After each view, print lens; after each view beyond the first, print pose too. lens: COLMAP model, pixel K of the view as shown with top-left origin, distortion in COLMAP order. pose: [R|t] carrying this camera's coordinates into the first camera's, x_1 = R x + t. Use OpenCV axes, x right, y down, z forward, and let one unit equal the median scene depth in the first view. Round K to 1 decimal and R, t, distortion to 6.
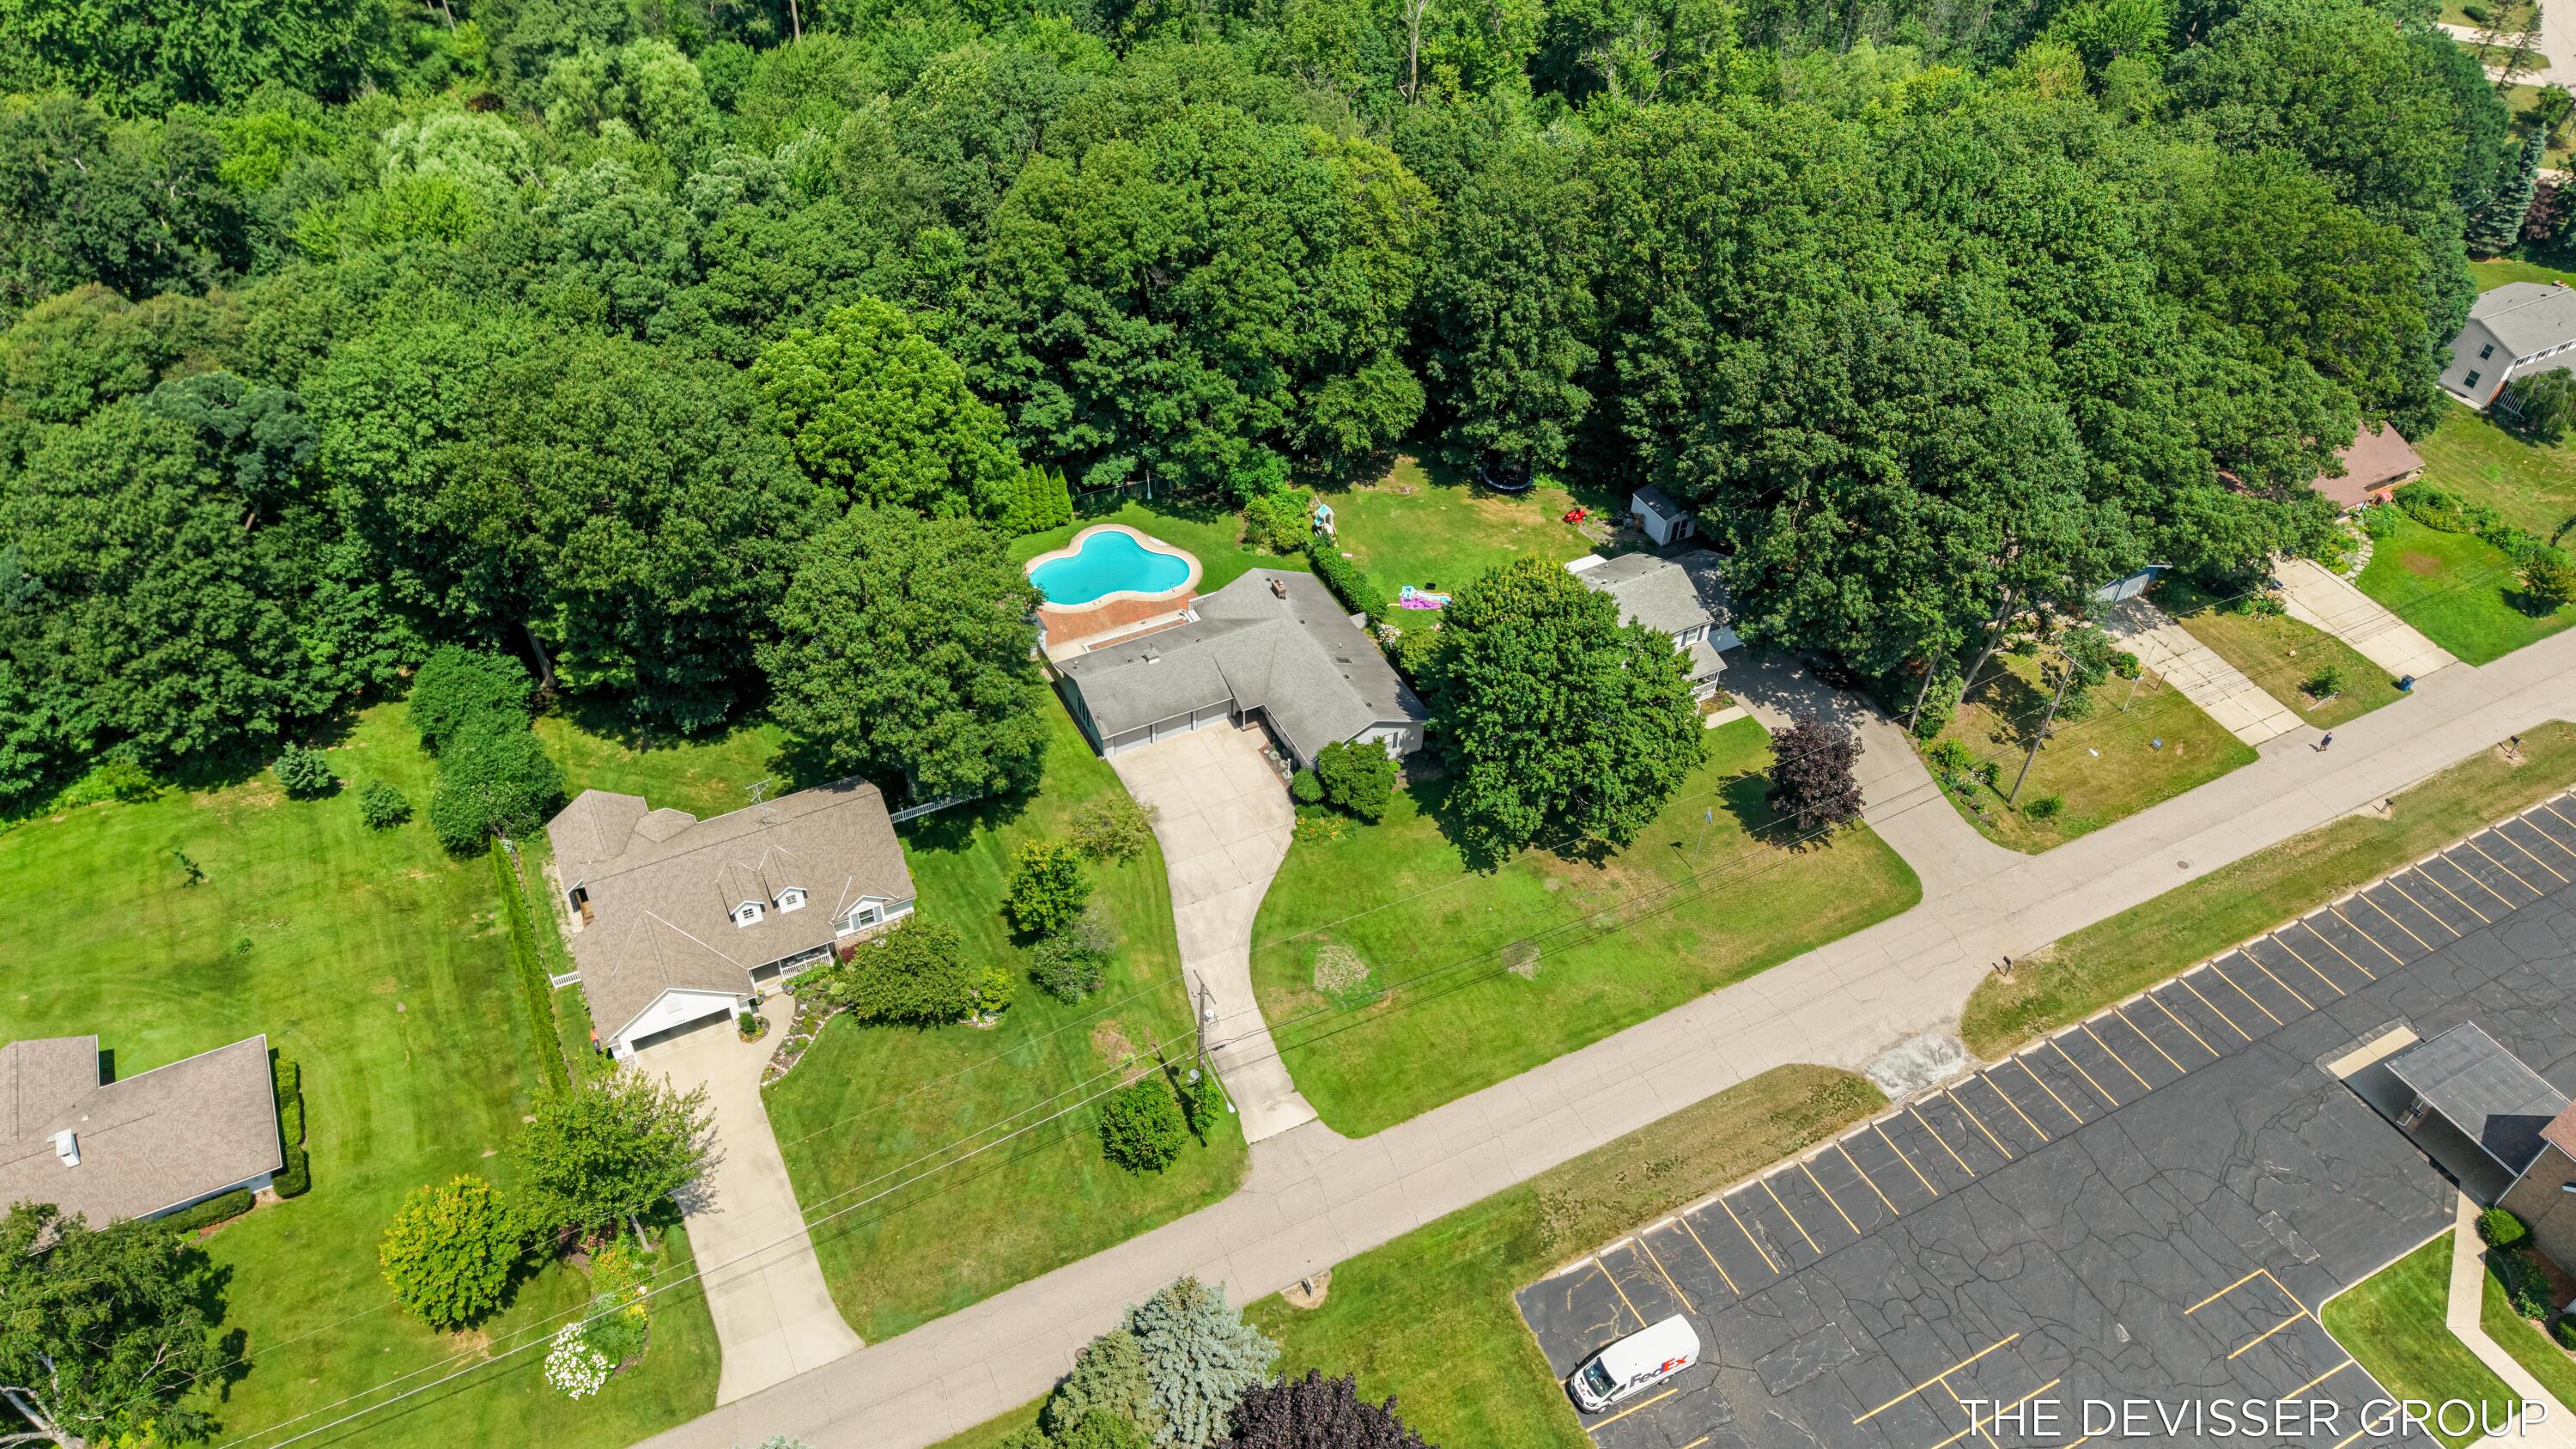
lens RADIAL K [[1720.1, 0, 1286.1], [0, 1720.1, 752.0], [0, 0, 1]] dist [0.063232, -0.079047]
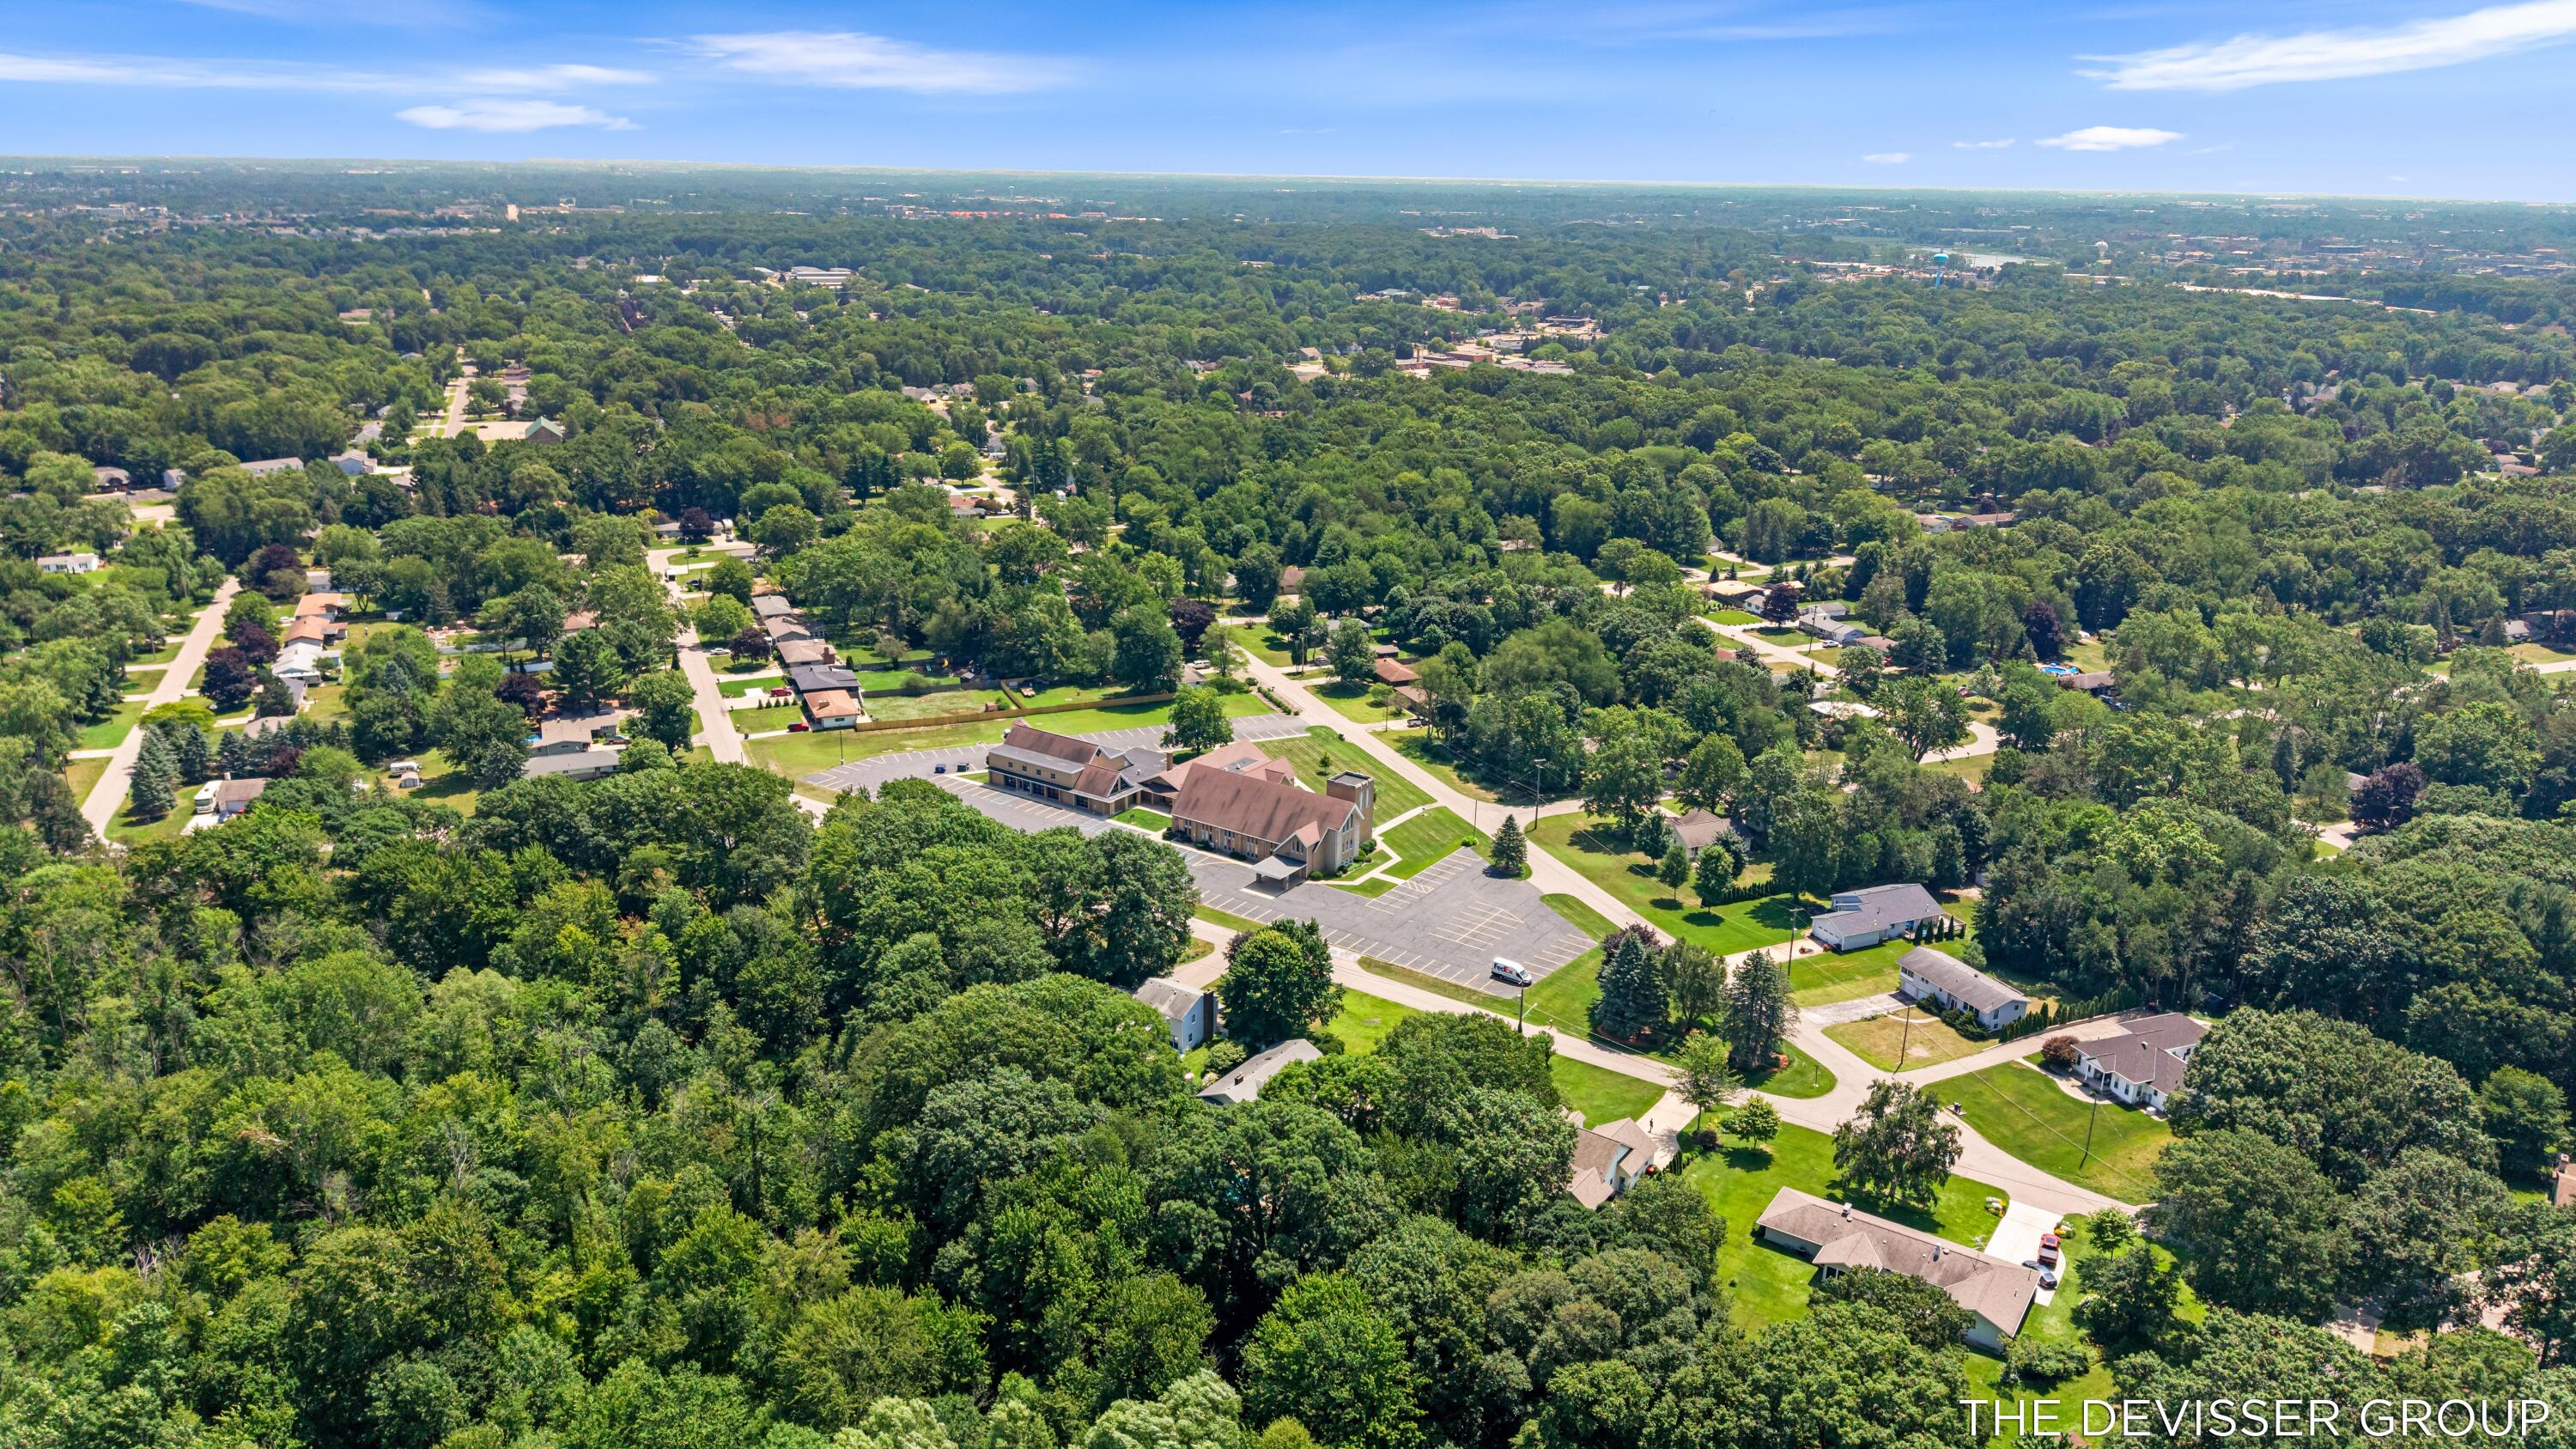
lens RADIAL K [[1688.9, 0, 1289.9], [0, 1688.9, 756.1], [0, 0, 1]] dist [0.140985, -0.418042]
pose [[-0.466175, -0.321878, 0.824060, -1.483849], [0.577359, 0.595077, 0.559052, -1.346719], [-0.670326, 0.736395, -0.091571, 0.914911]]
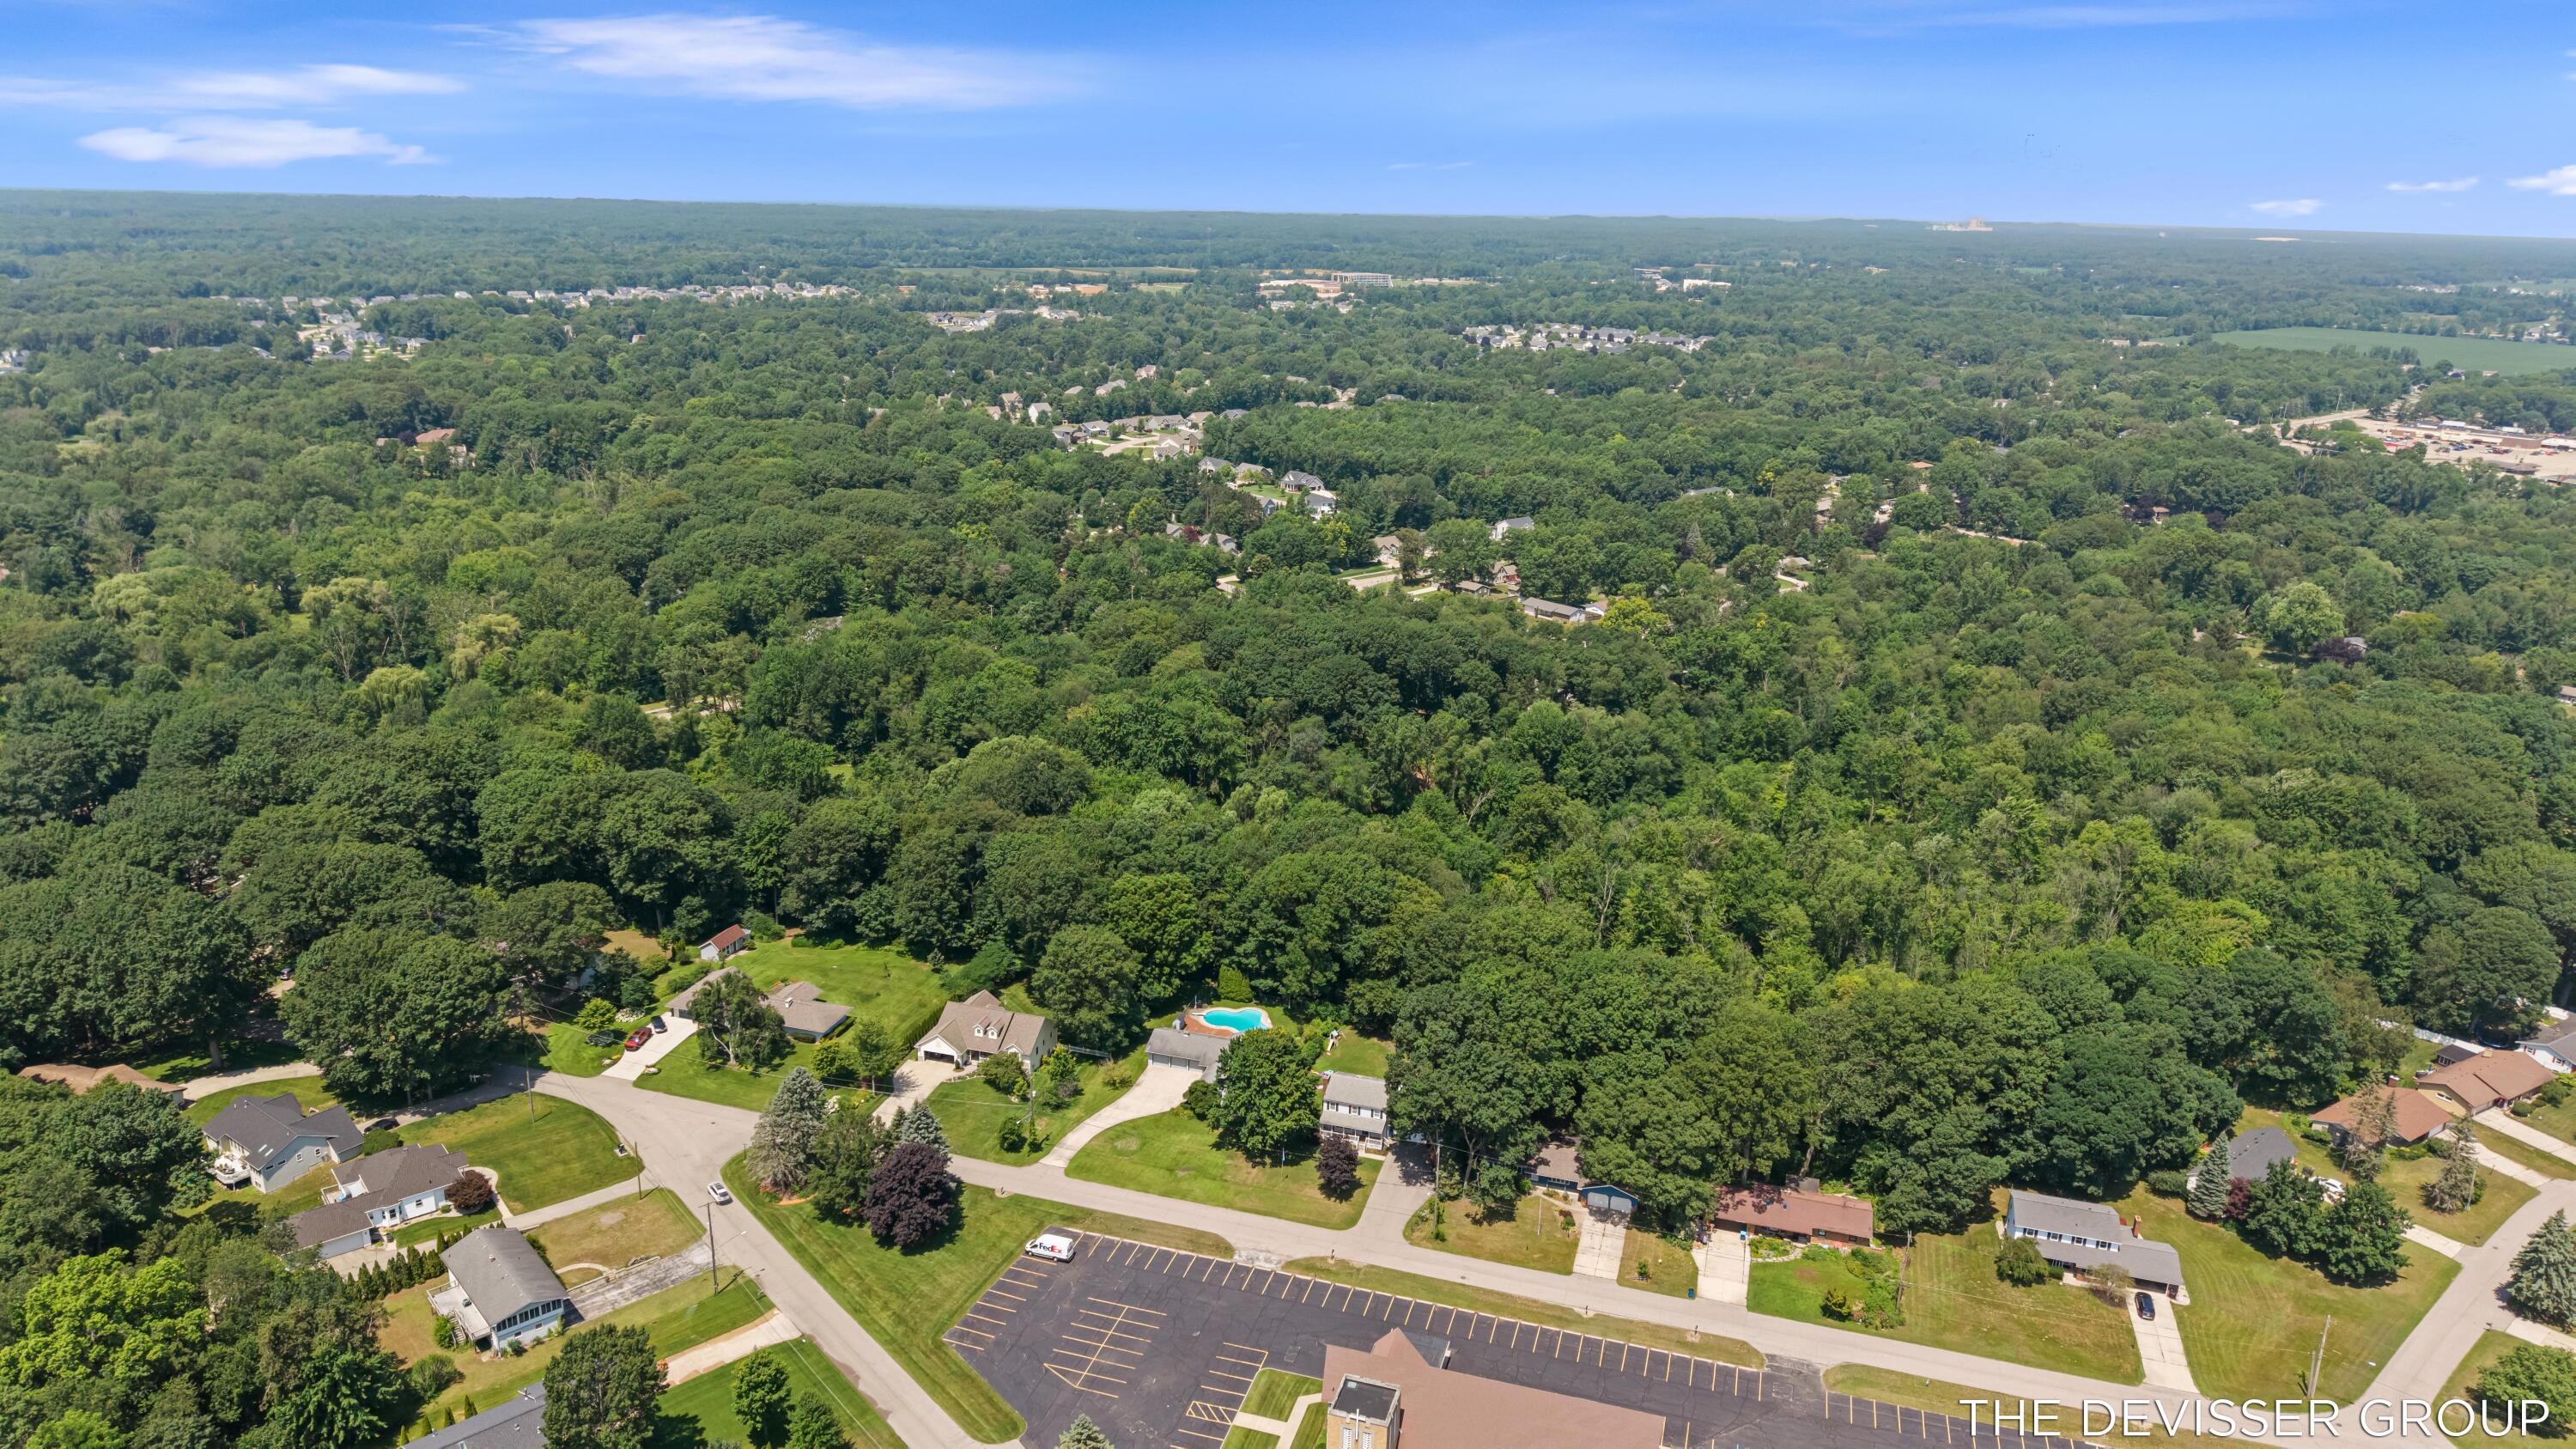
lens RADIAL K [[1730.1, 0, 1283.2], [0, 1730.1, 724.9], [0, 0, 1]] dist [0.051976, -0.059687]
pose [[0.717471, 0.195560, -0.668574, 1.530050], [-0.478120, 0.836253, -0.268481, 0.164759], [0.506593, 0.512286, 0.693488, -0.804646]]
